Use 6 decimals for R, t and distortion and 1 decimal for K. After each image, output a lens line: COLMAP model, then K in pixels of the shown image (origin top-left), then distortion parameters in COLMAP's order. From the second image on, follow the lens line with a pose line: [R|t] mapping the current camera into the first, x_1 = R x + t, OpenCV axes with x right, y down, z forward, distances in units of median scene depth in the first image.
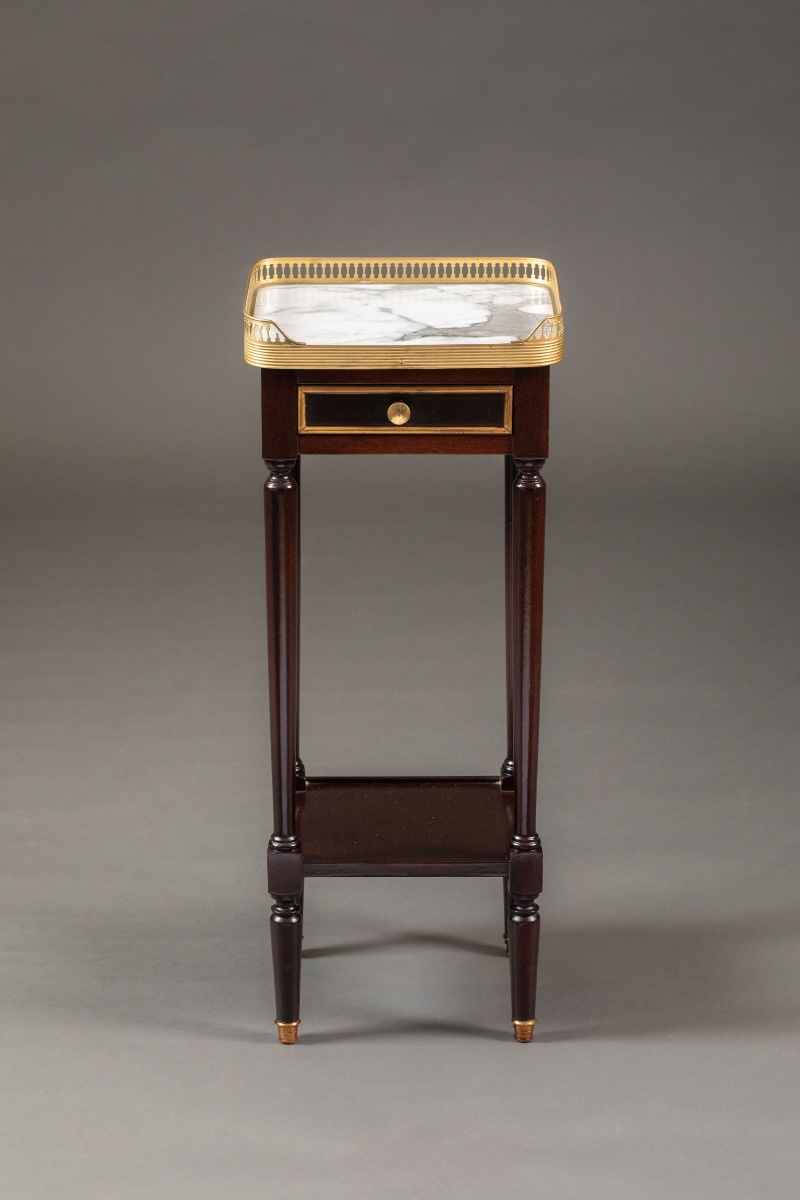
lens RADIAL K [[3575.6, 0, 402.3], [0, 3575.6, 601.9], [0, 0, 1]] dist [0.086319, 0.000000]
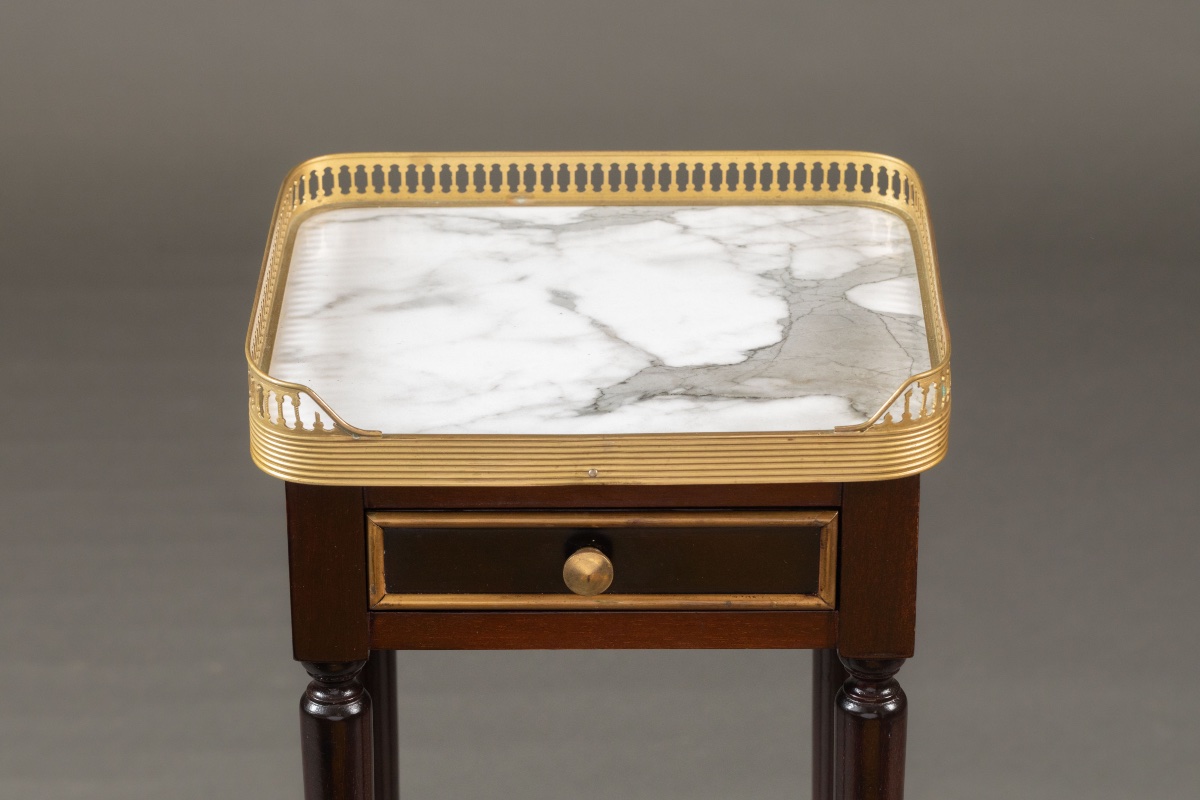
lens RADIAL K [[3575.6, 0, 580.2], [0, 3575.6, 396.8], [0, 0, 1]] dist [0.086319, 0.000000]
pose [[0.999766, -0.001372, -0.021607, 0.007579], [0.004797, 0.987220, 0.159293, -0.141415], [0.021113, -0.159360, 0.986995, 0.528820]]
